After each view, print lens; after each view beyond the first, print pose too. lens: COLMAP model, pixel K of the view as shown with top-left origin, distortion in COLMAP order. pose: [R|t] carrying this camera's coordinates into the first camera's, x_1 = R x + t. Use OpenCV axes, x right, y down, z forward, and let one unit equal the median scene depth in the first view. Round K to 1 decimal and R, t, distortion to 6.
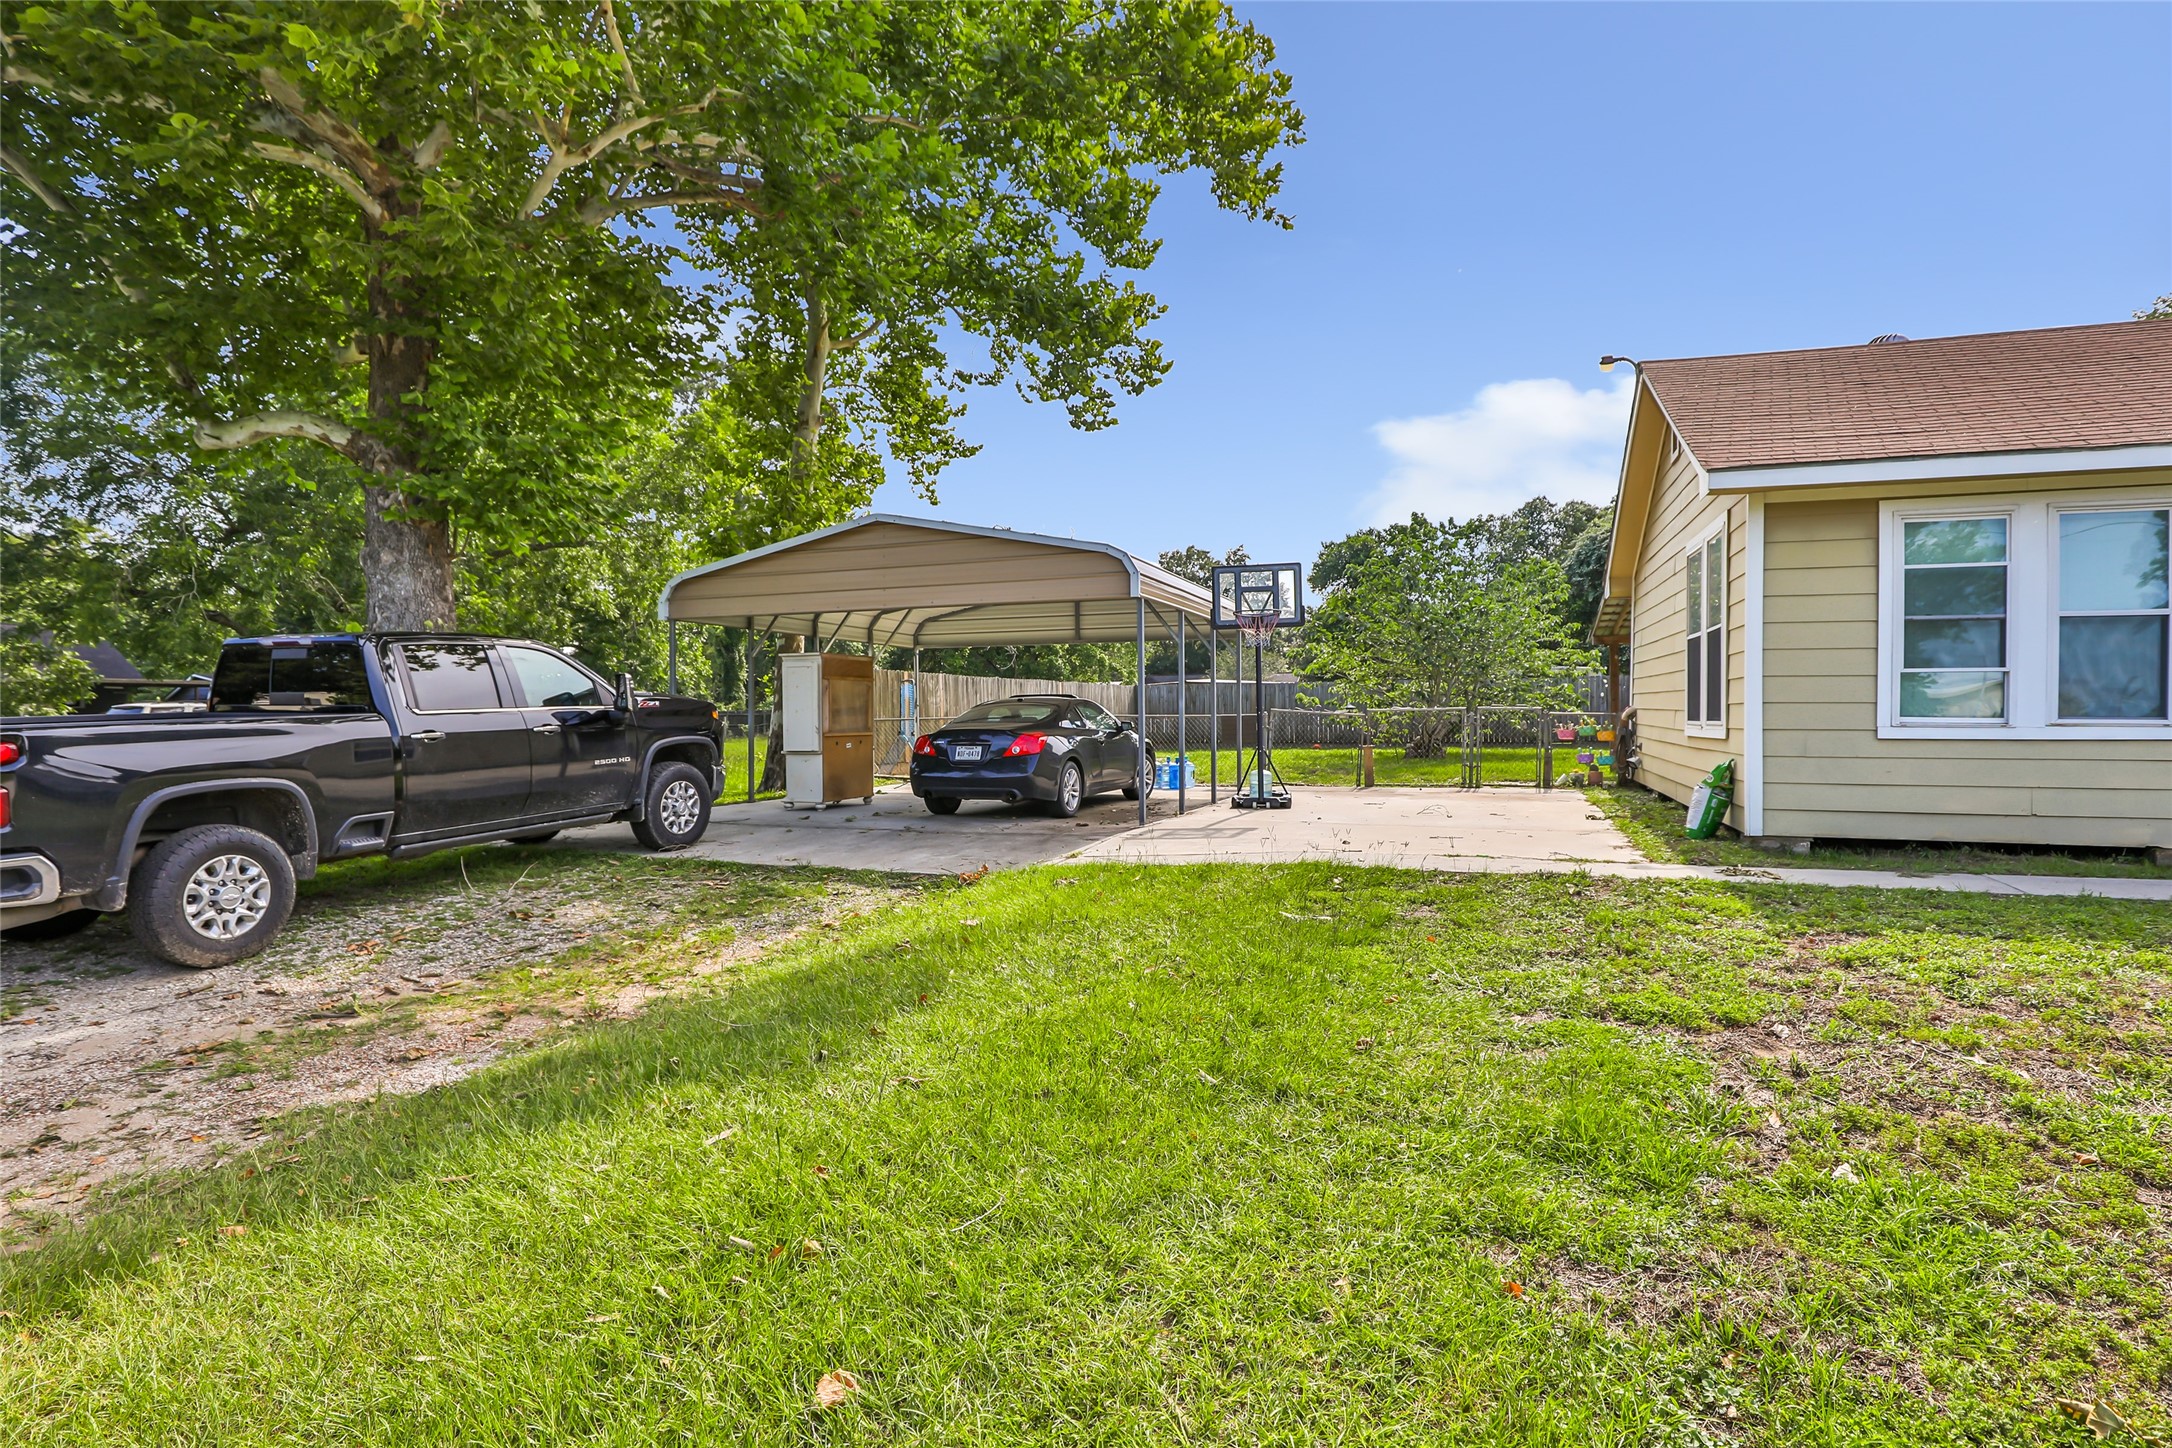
lens RADIAL K [[1041.4, 0, 1072.6], [0, 1041.4, 721.5], [0, 0, 1]] dist [-0.001300, 0.002474]
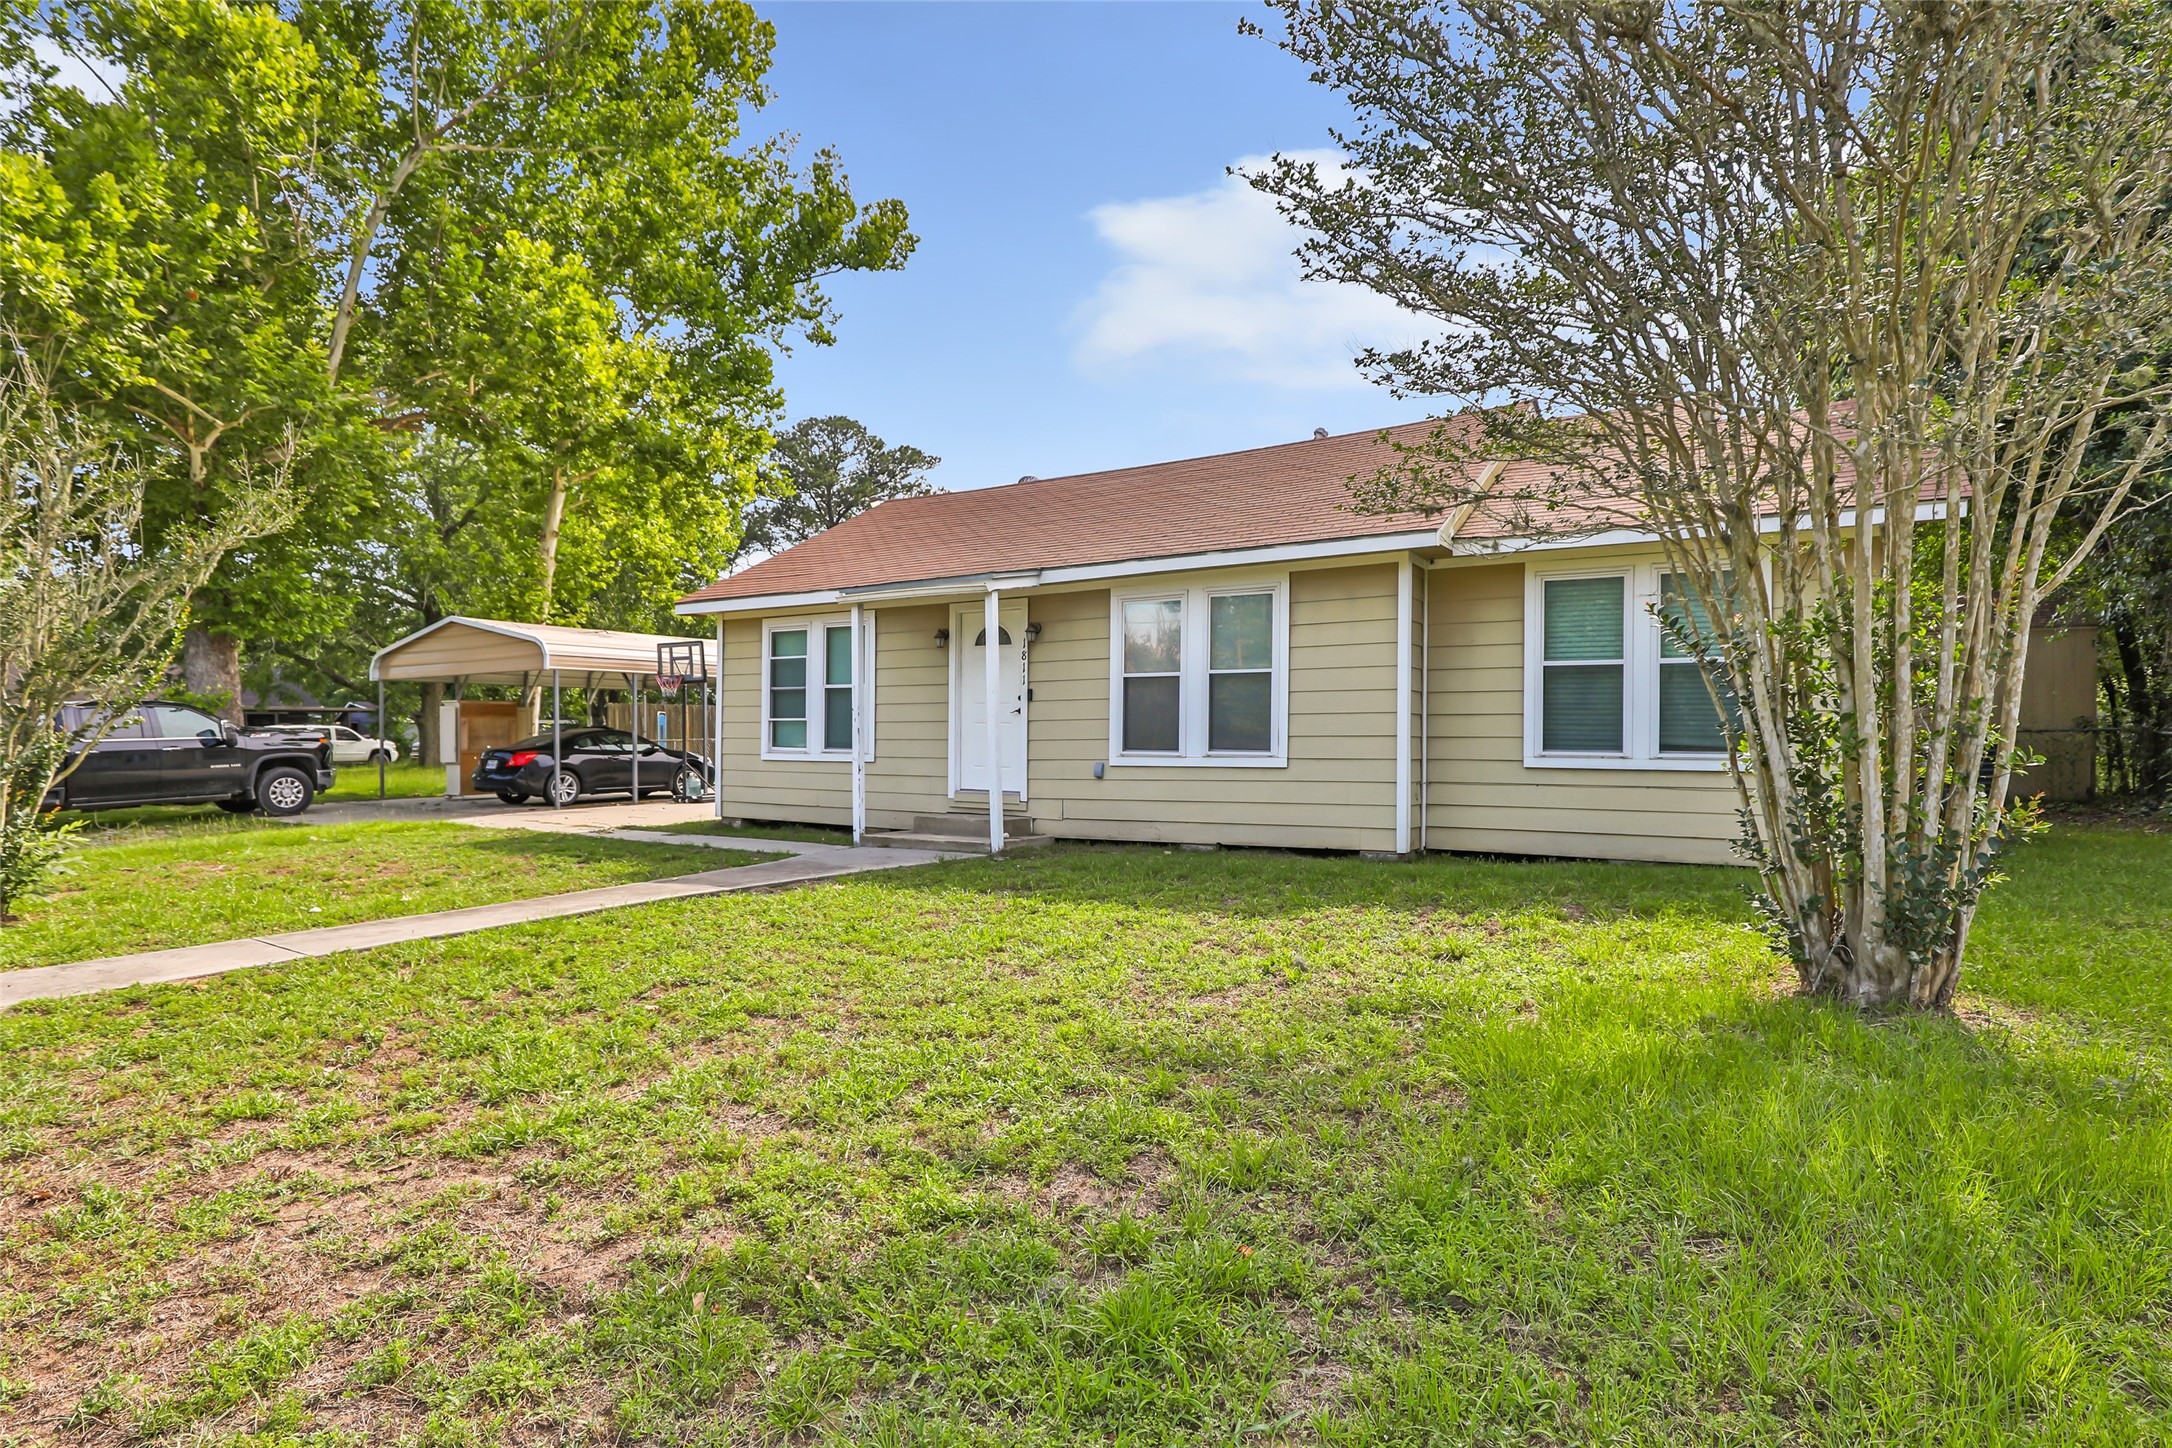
lens RADIAL K [[1041.4, 0, 1084.3], [0, 1041.4, 734.8], [0, 0, 1]] dist [-0.001300, 0.002474]
pose [[0.975459, 0.008803, -0.220003, 1.267749], [-0.011072, 0.999897, -0.009083, -0.011772], [0.219901, 0.011296, 0.975457, -0.404618]]
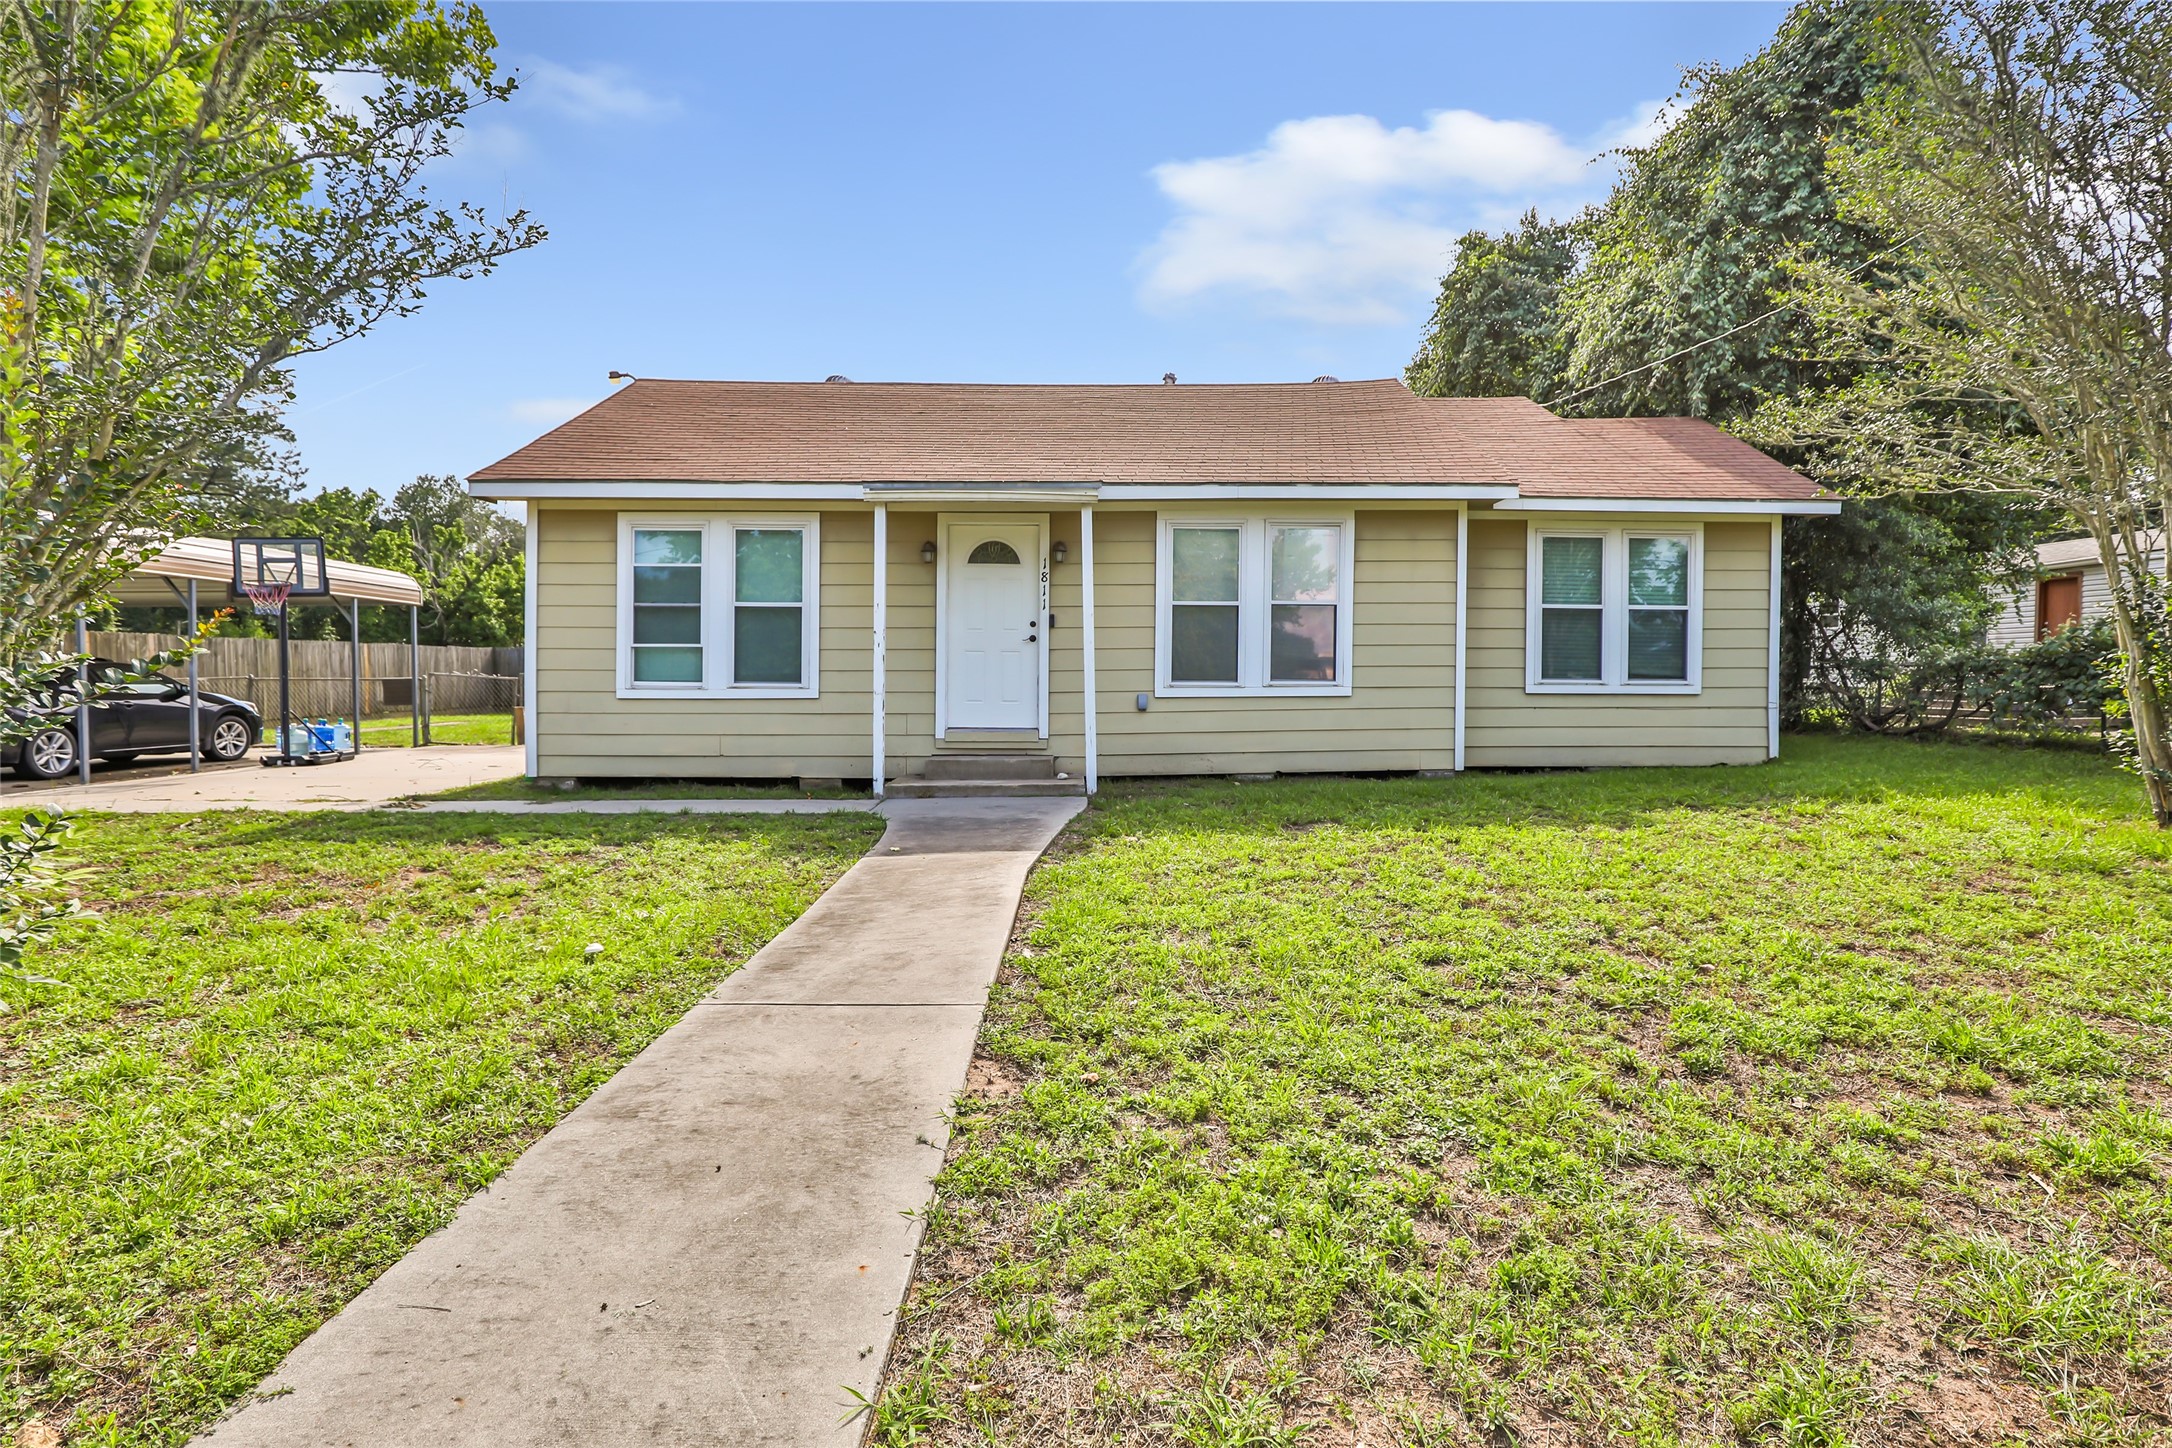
lens RADIAL K [[1041.4, 0, 1086.7], [0, 1041.4, 700.9], [0, 0, 1]] dist [-0.001300, 0.002474]
pose [[0.944403, 0.002944, 0.328777, 0.677889], [-0.004667, 0.999979, 0.004452, 0.008591], [-0.328757, -0.005738, 0.944397, -0.302791]]
